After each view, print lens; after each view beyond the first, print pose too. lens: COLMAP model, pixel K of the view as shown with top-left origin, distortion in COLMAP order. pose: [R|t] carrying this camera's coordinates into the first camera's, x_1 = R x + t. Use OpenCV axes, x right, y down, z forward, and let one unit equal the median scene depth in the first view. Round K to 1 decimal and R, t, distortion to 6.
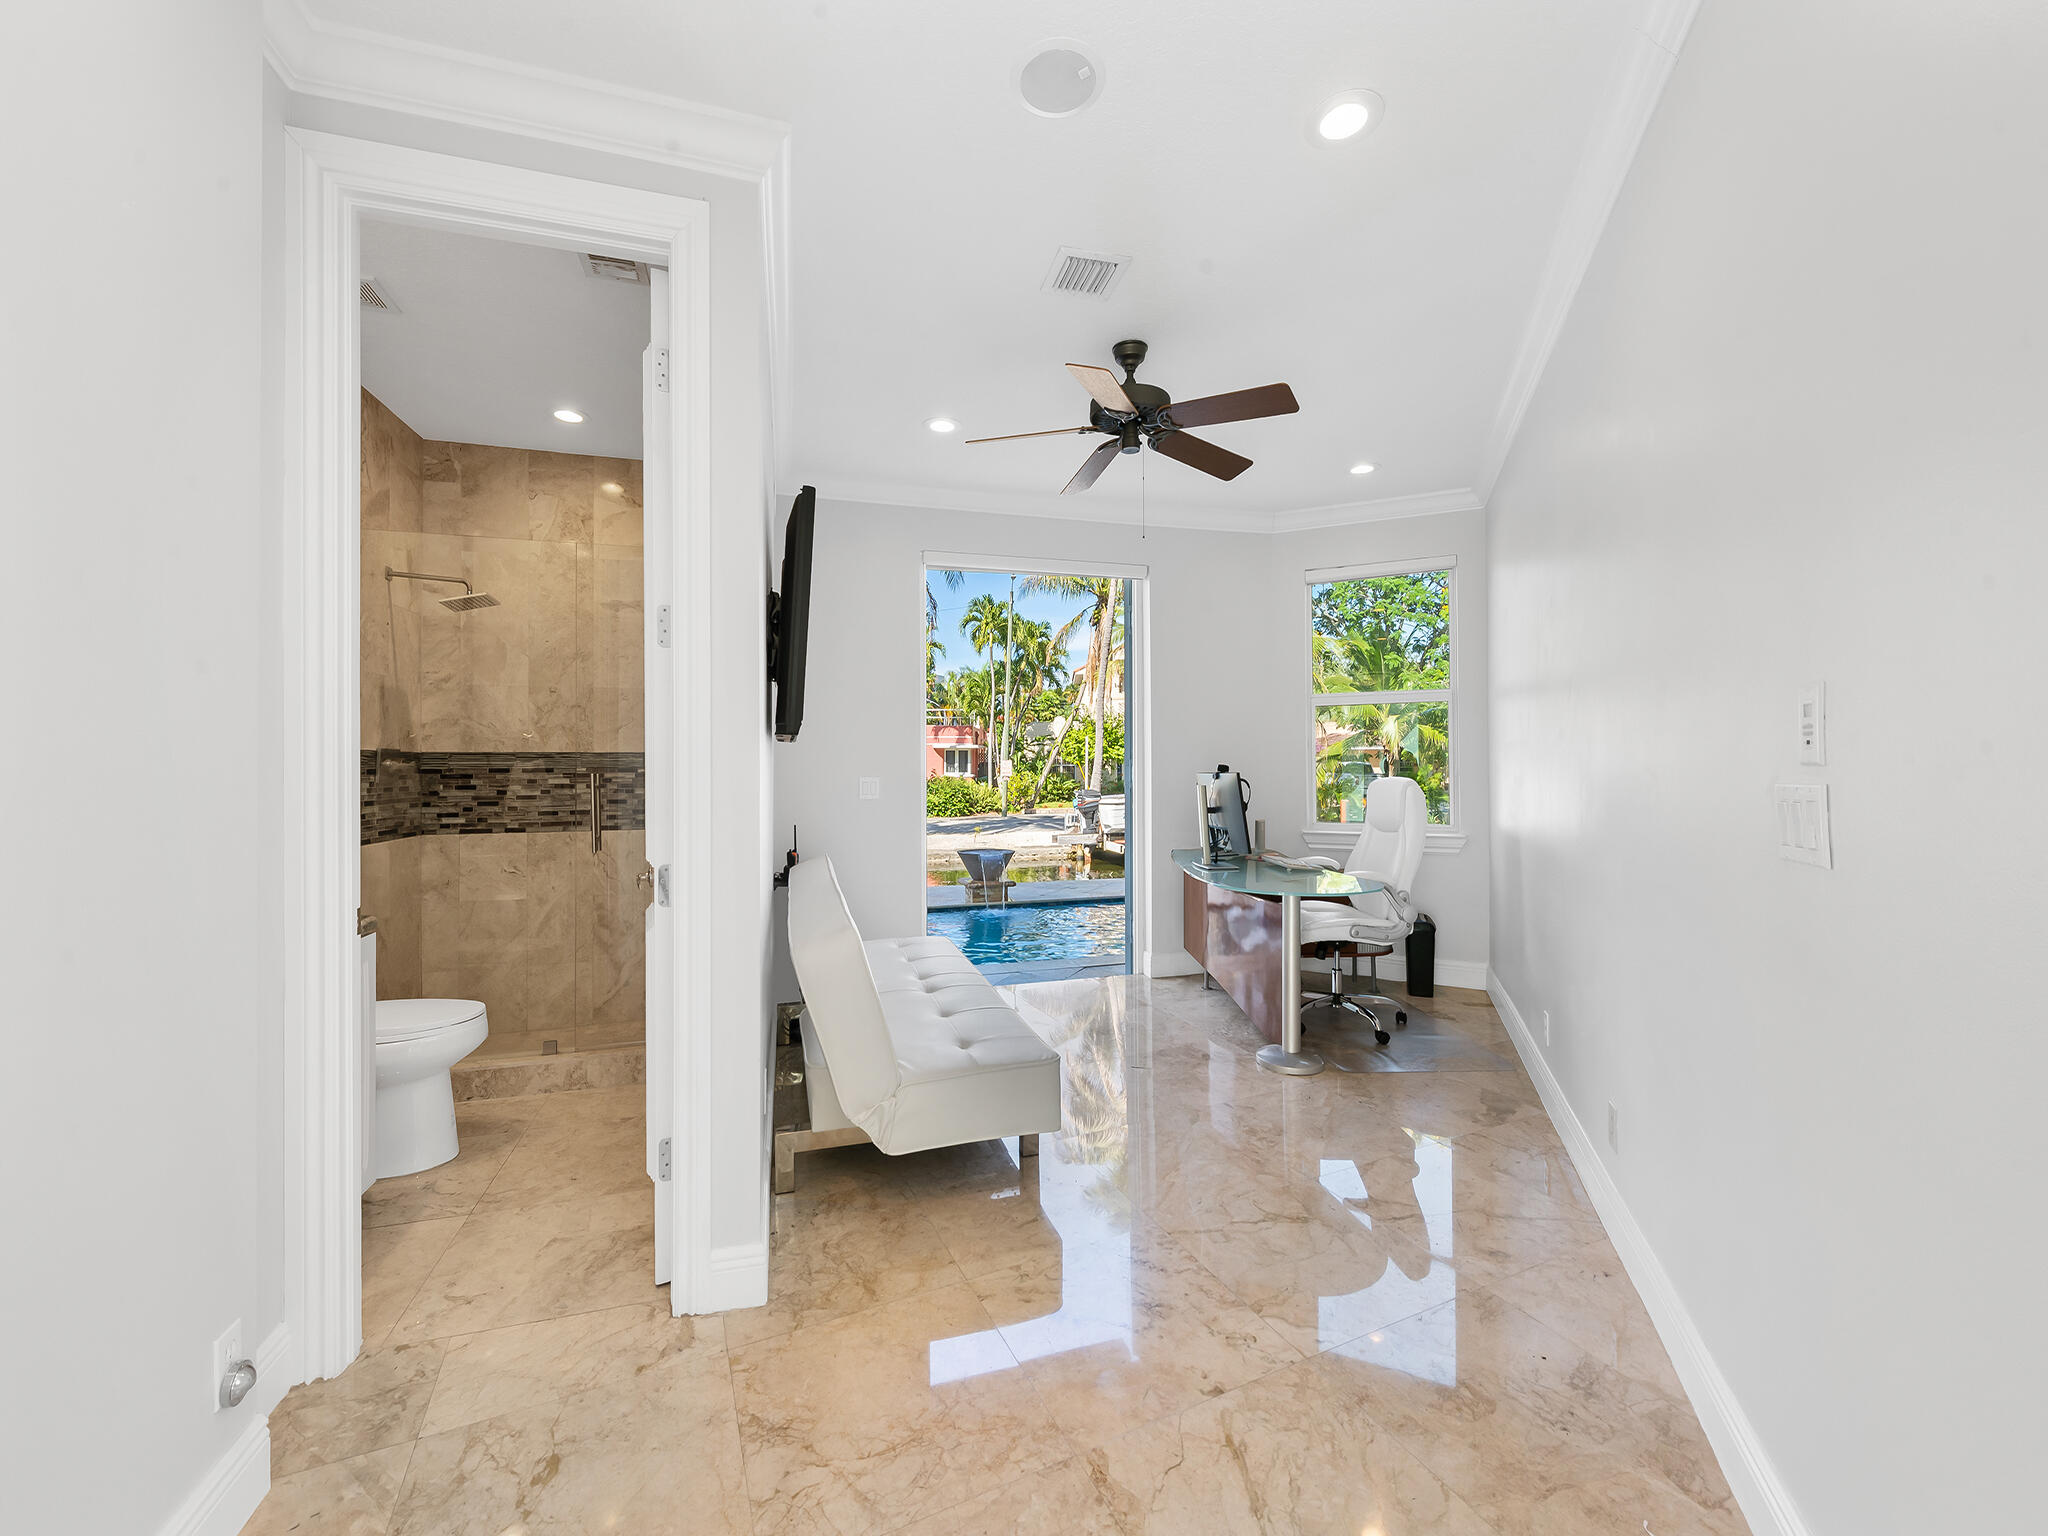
lens RADIAL K [[824.8, 0, 1018.9], [0, 824.8, 759.4], [0, 0, 1]] dist [0.016750, -0.011522]
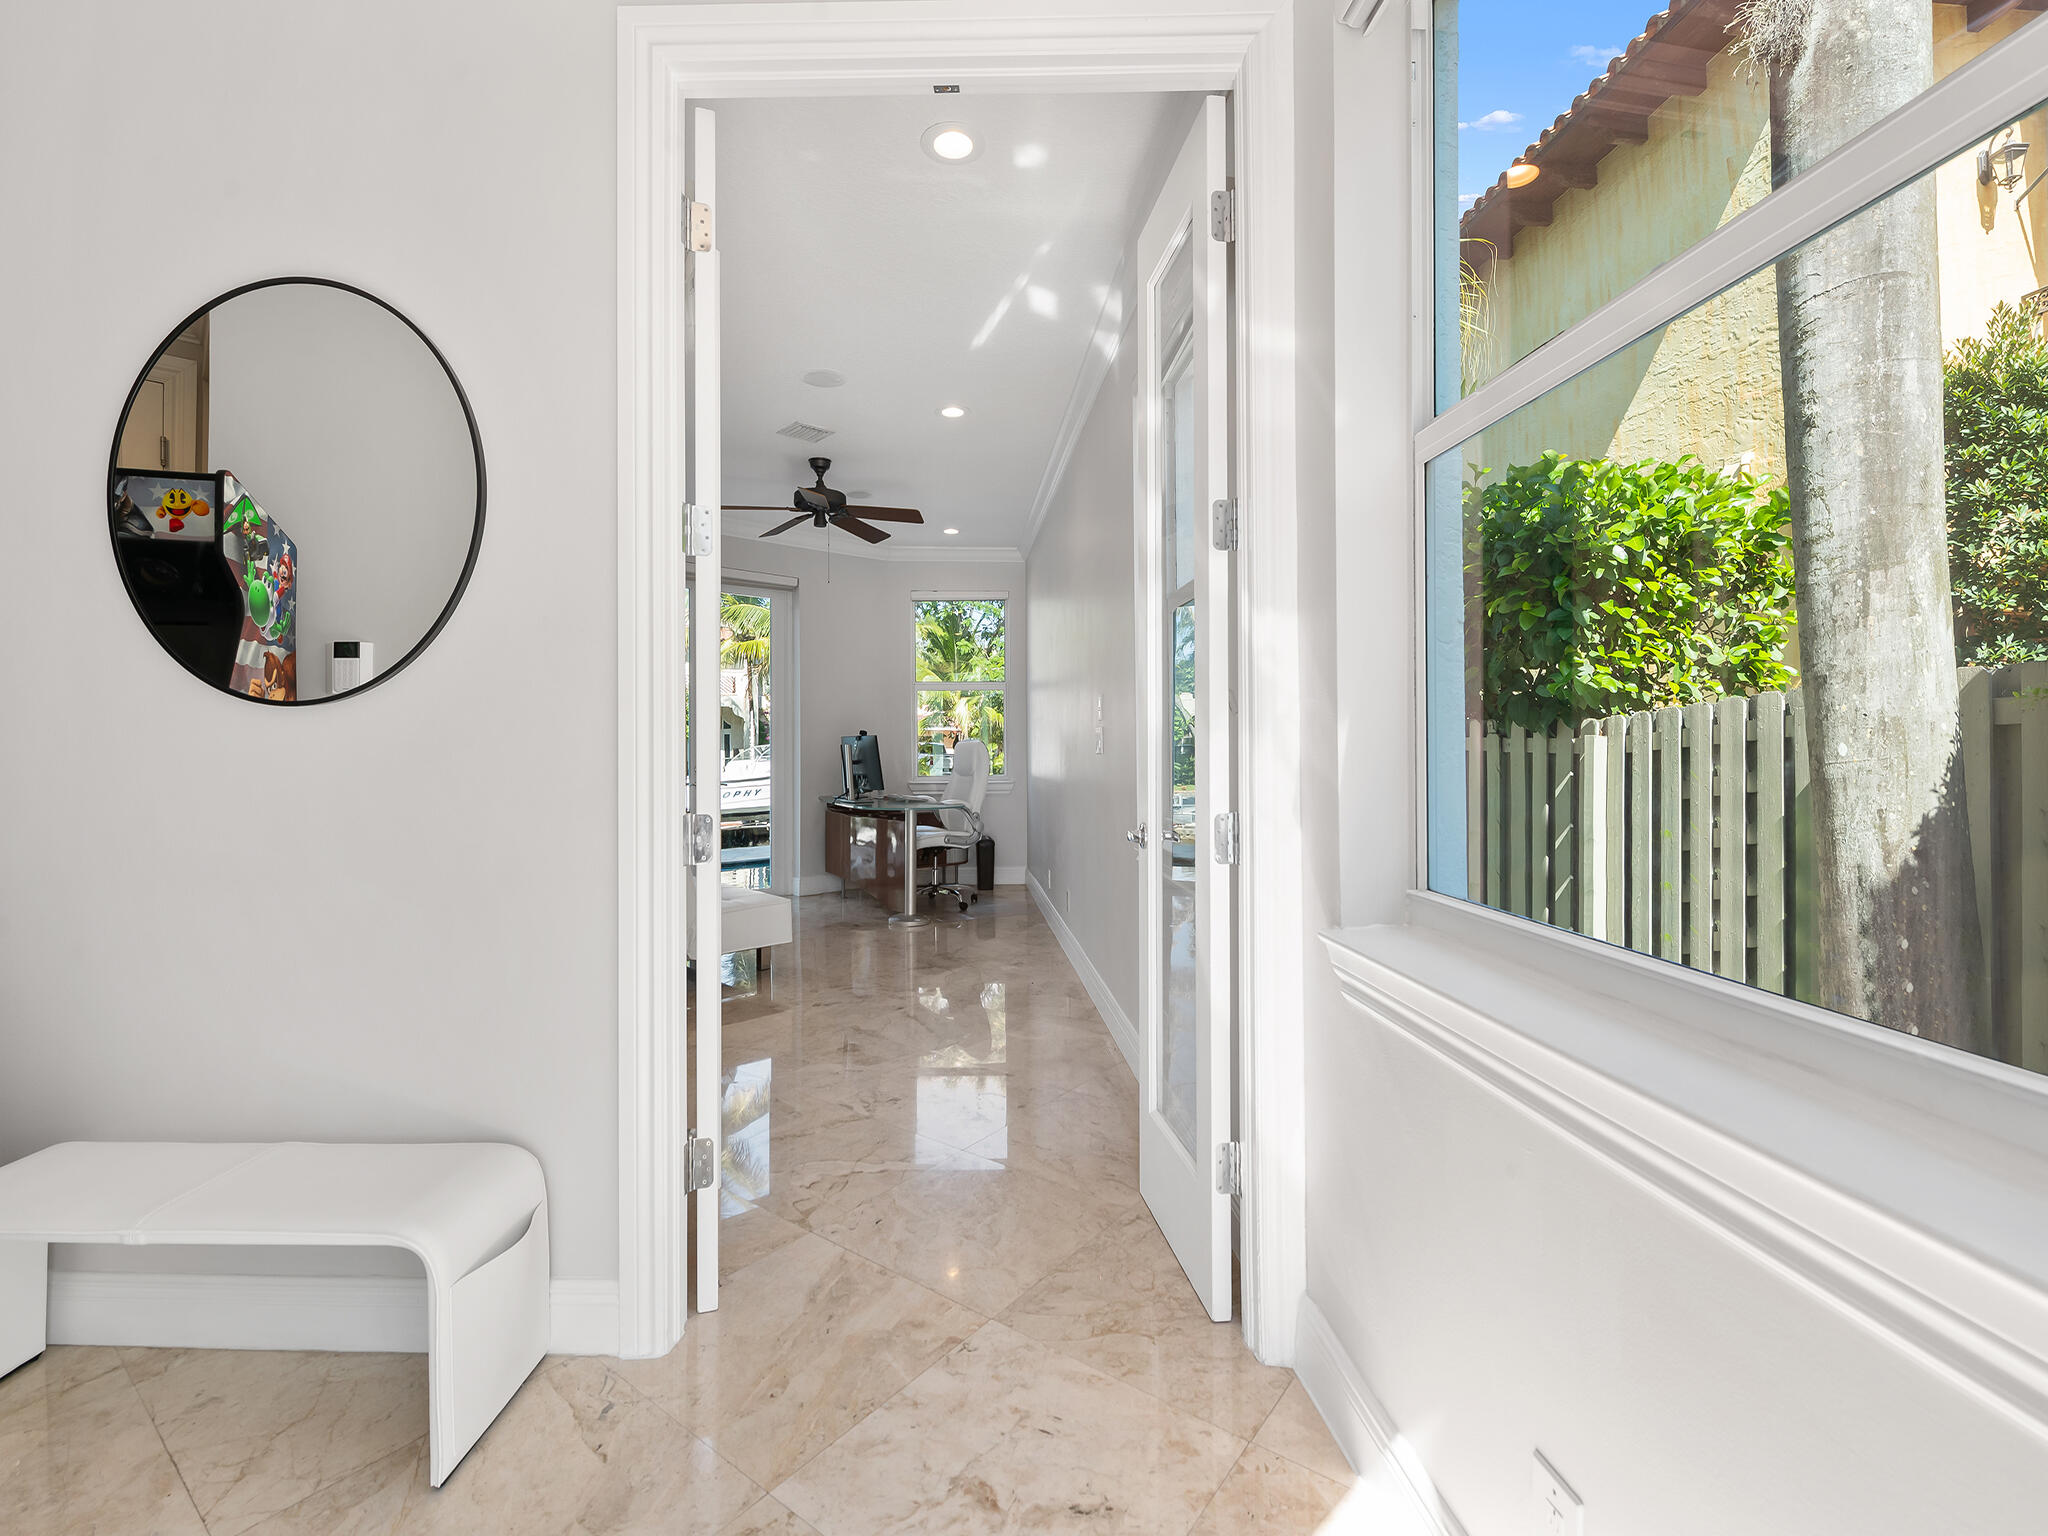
lens RADIAL K [[955.2, 0, 1023.2], [0, 955.2, 763.7], [0, 0, 1]] dist [-0.000048, -0.000003]
pose [[0.882860, -0.005832, 0.469600, -0.243791], [-0.004147, 0.999787, 0.020213, 0.024222], [-0.469618, -0.019792, 0.882648, -0.507926]]
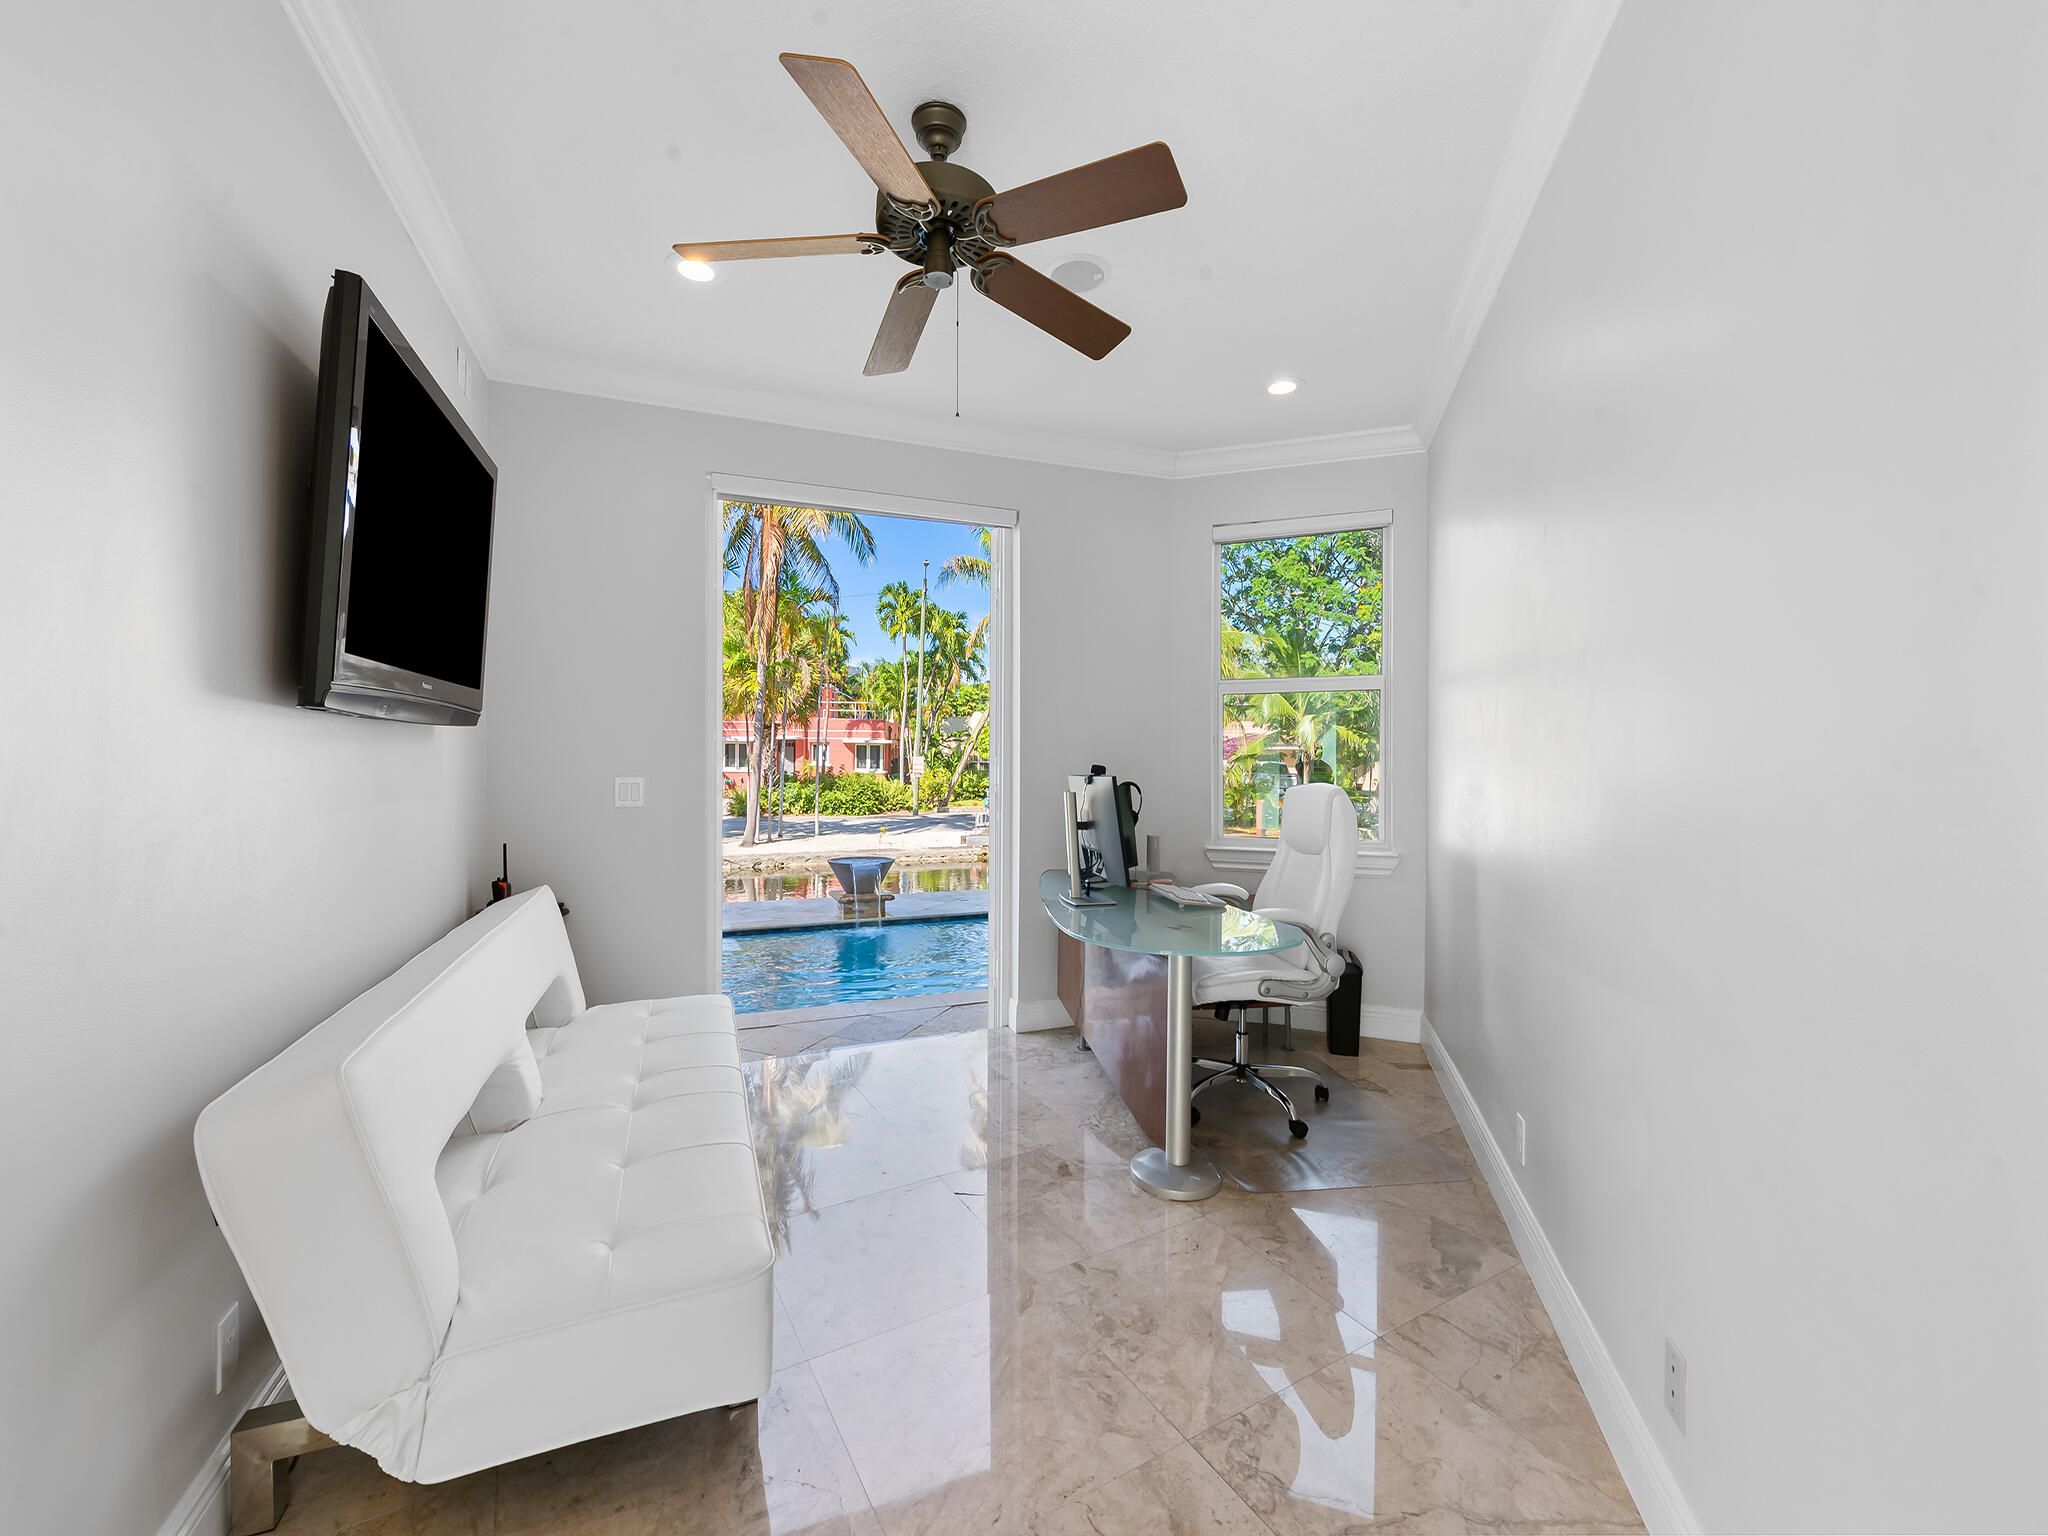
lens RADIAL K [[824.8, 0, 1018.9], [0, 824.8, 759.4], [0, 0, 1]] dist [0.016750, -0.011522]
pose [[0.995948, 0.011119, 0.089242, 0.091994], [-0.011503, 0.999927, 0.003785, -0.000699], [-0.089194, -0.004796, 0.996003, 0.219829]]
